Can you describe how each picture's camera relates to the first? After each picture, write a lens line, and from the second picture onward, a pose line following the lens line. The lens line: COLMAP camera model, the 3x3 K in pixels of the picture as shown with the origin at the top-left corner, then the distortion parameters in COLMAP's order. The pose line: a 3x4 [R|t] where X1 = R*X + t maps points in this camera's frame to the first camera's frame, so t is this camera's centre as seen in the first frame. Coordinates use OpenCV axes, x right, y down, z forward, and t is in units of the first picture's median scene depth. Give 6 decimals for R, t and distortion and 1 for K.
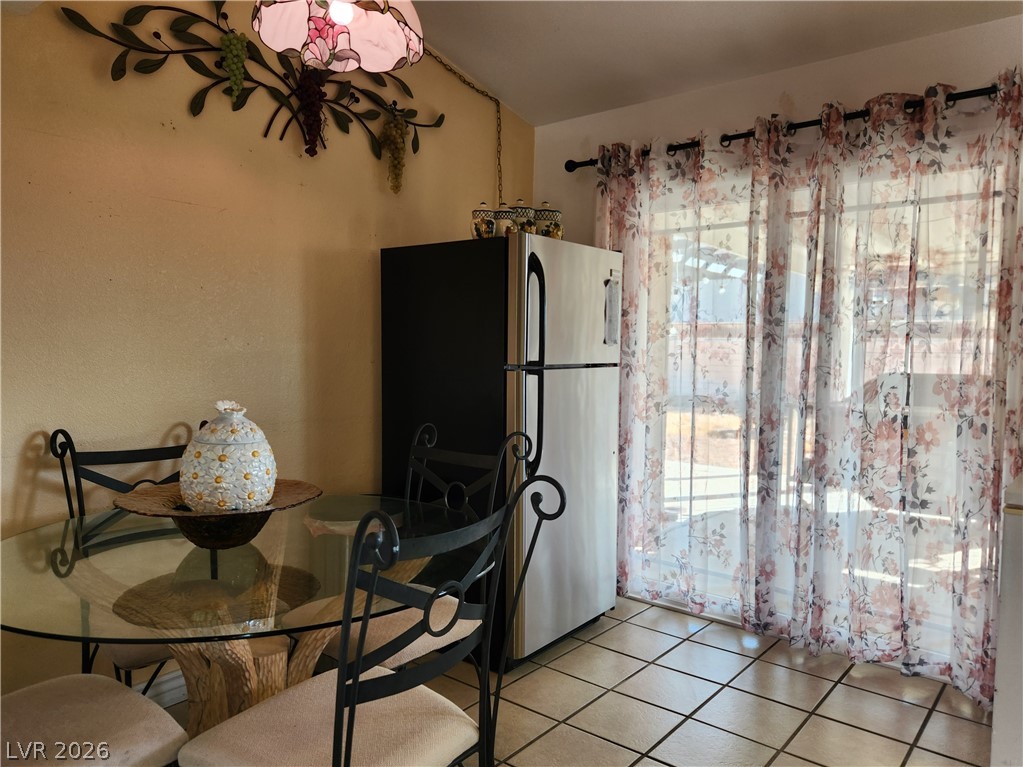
lens RADIAL K [[721.7, 0, 514.3], [0, 721.7, 404.8], [0, 0, 1]] dist [0.046449, -0.033657]
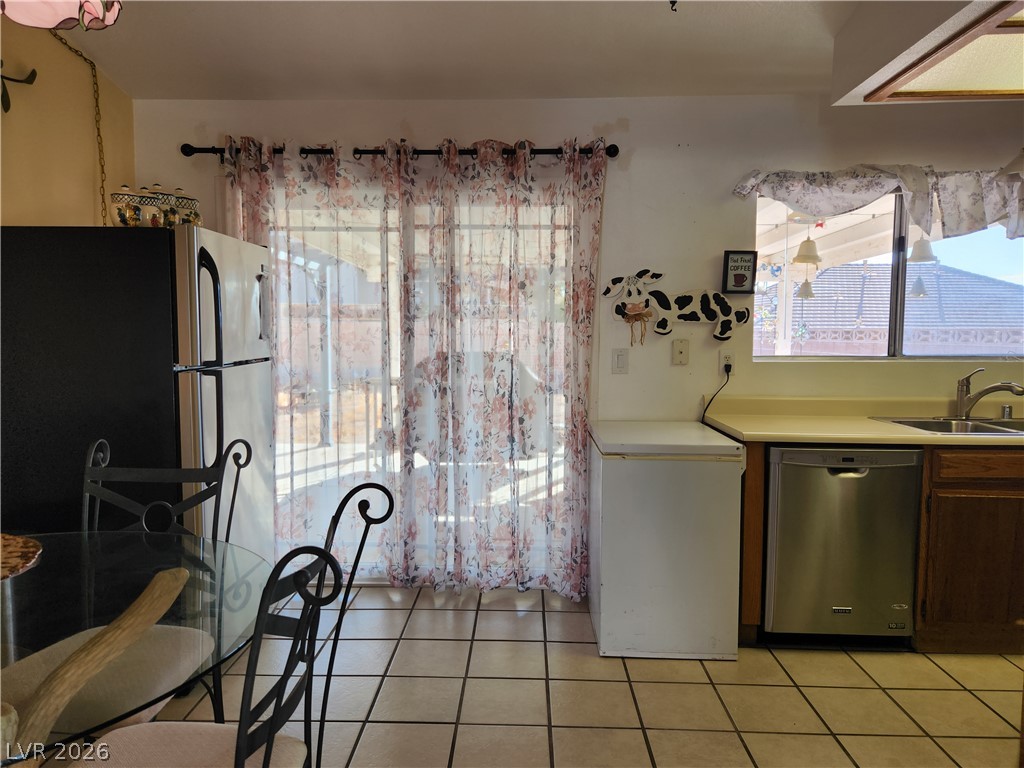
lens RADIAL K [[685.1, 0, 503.6], [0, 685.1, 381.1], [0, 0, 1]] dist [0.046207, -0.034369]
pose [[0.797030, -0.056741, 0.601269, -0.198315], [0.053957, 0.998286, 0.022683, -0.031637], [-0.601525, 0.014364, 0.798725, 0.036644]]
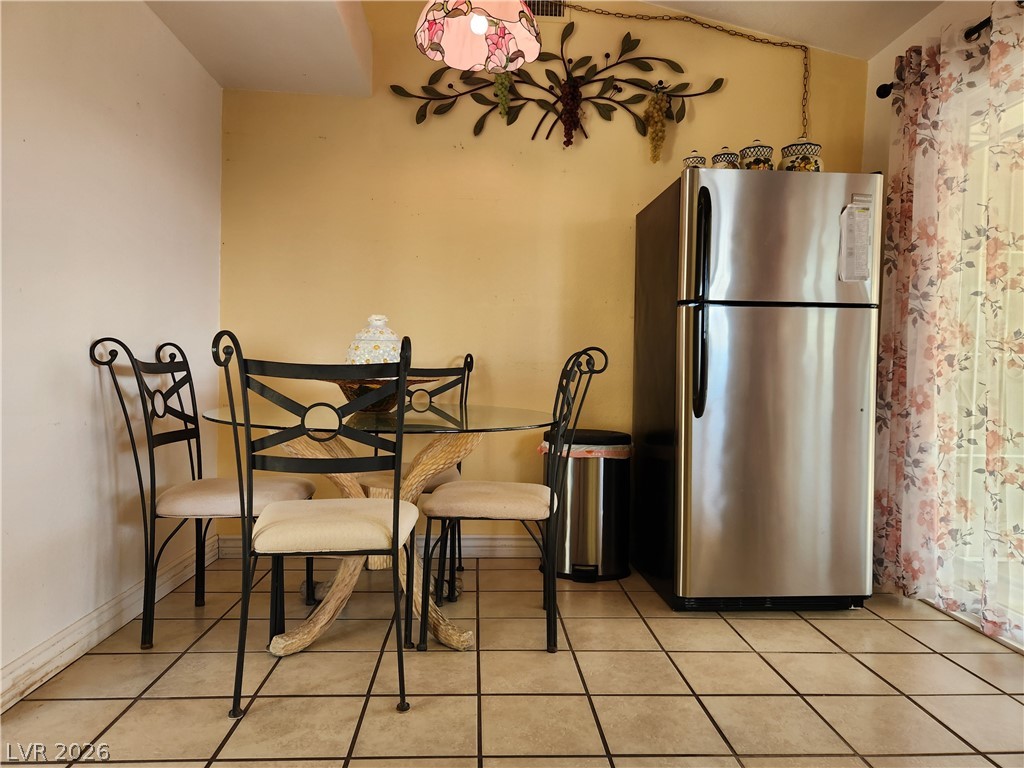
lens RADIAL K [[685.1, 0, 511.1], [0, 685.1, 391.9], [0, 0, 1]] dist [0.046207, -0.034369]
pose [[0.675693, 0.029048, -0.736610, 0.512555], [-0.066911, 0.997515, -0.022041, 0.101908], [0.734140, 0.064180, 0.675958, 0.165396]]
